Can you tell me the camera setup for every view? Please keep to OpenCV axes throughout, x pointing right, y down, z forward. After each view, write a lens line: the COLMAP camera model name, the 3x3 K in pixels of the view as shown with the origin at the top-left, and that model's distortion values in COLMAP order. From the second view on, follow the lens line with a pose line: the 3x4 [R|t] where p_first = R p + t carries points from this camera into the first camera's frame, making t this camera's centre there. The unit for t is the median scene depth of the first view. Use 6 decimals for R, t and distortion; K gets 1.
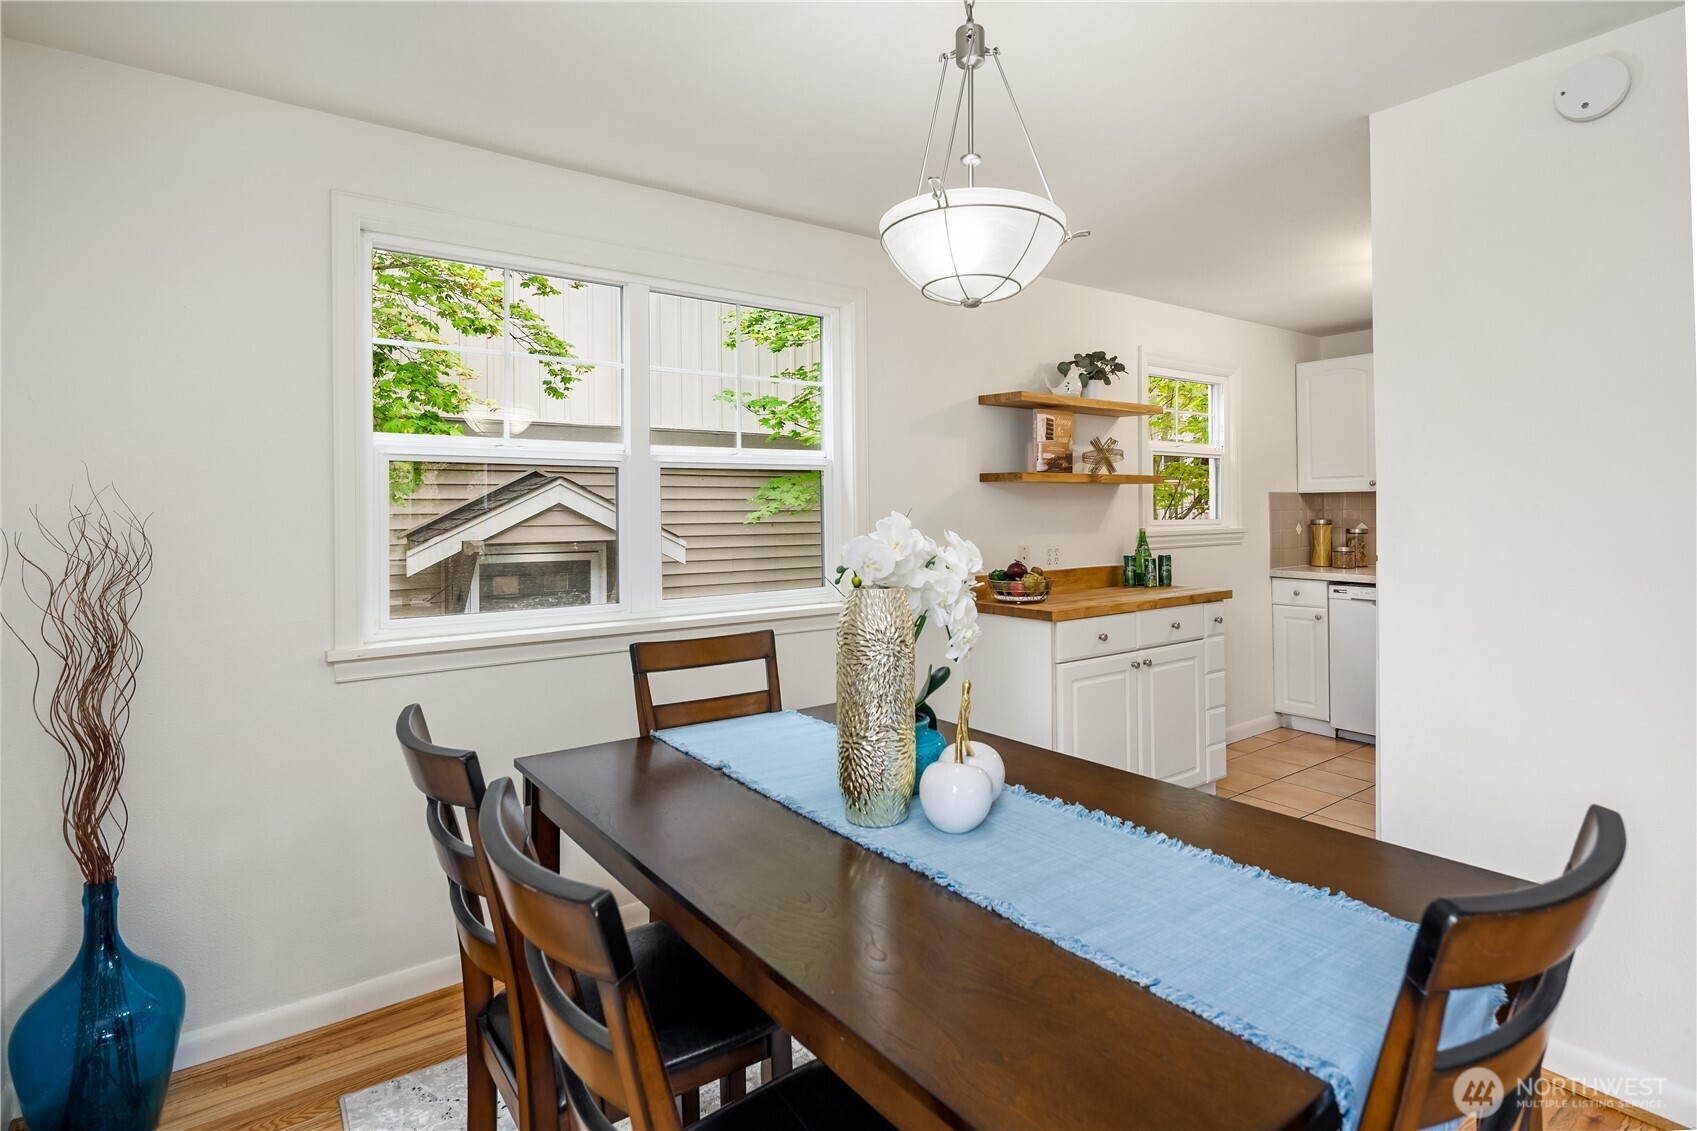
lens RADIAL K [[834.1, 0, 839.3], [0, 834.1, 520.6], [0, 0, 1]] dist [0.001638, 0.000129]
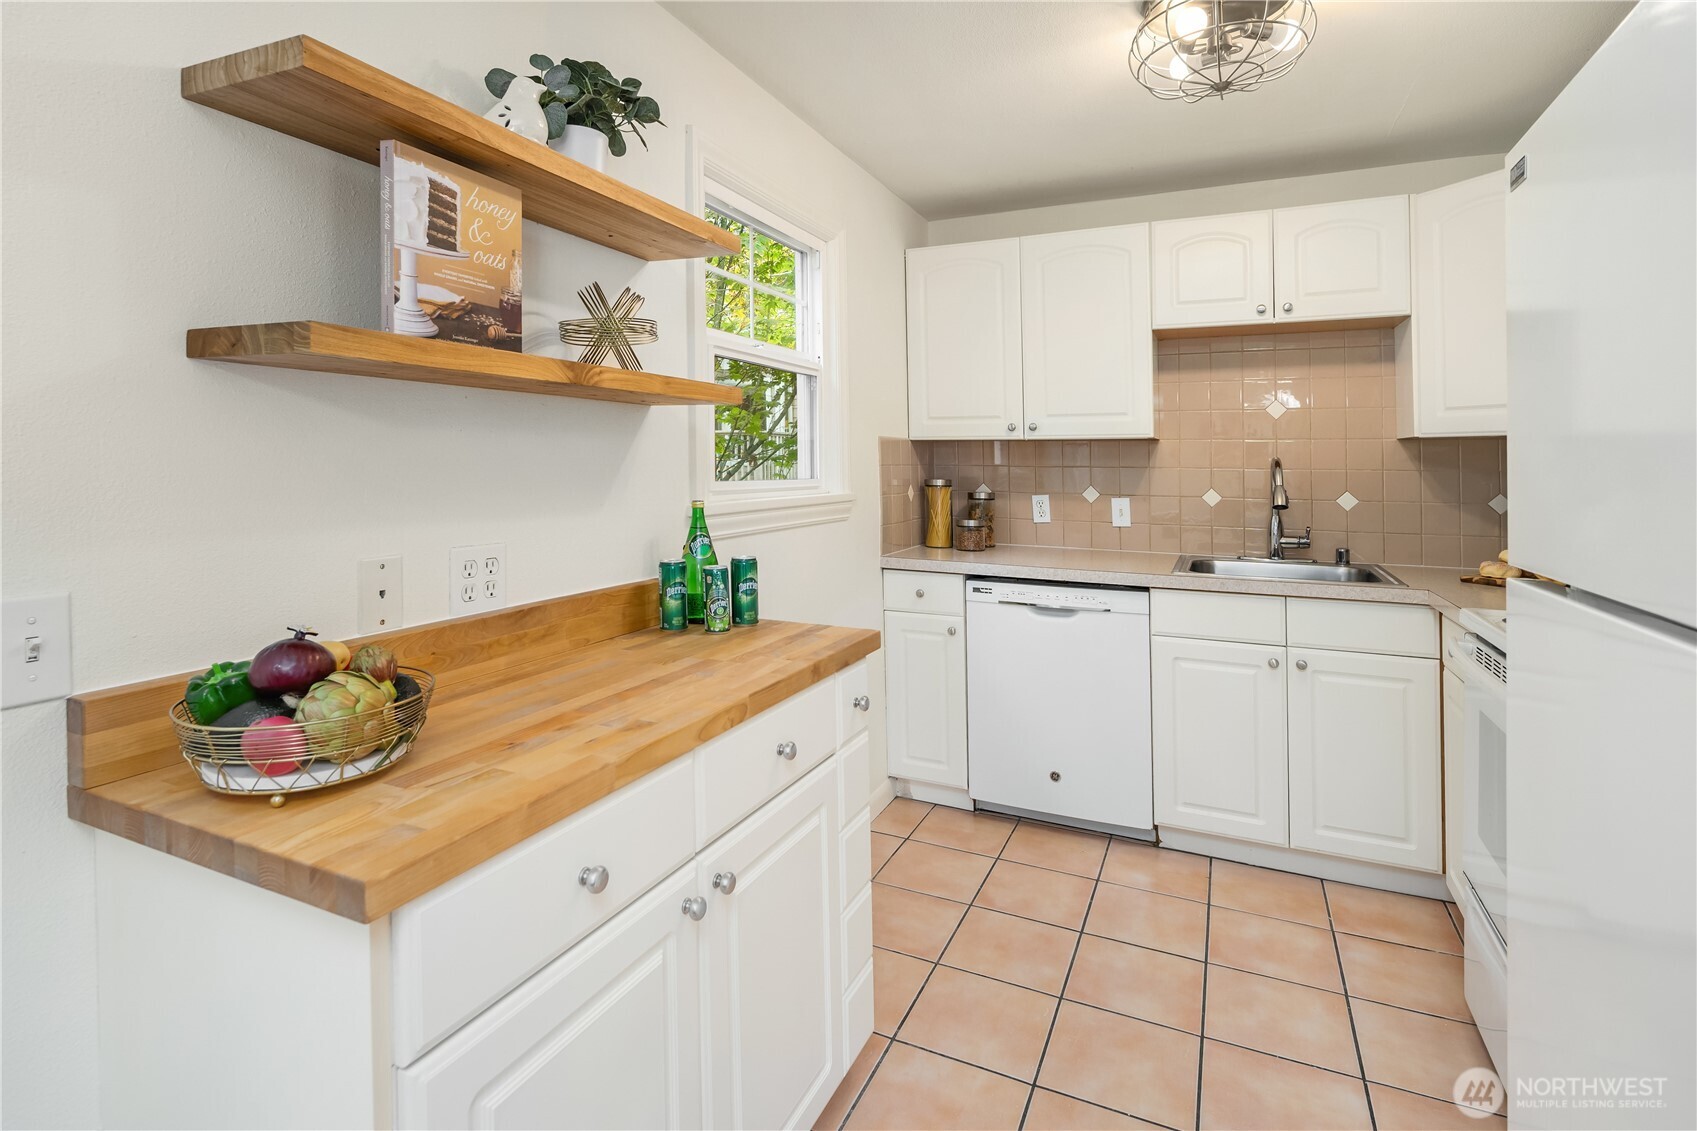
lens RADIAL K [[834.1, 0, 839.3], [0, 834.1, 520.6], [0, 0, 1]] dist [0.001638, 0.000129]
pose [[0.858920, -0.025407, 0.511480, 0.197534], [-0.002237, 0.998573, 0.053358, -0.004662], [-0.512106, -0.046974, 0.857637, 0.573457]]
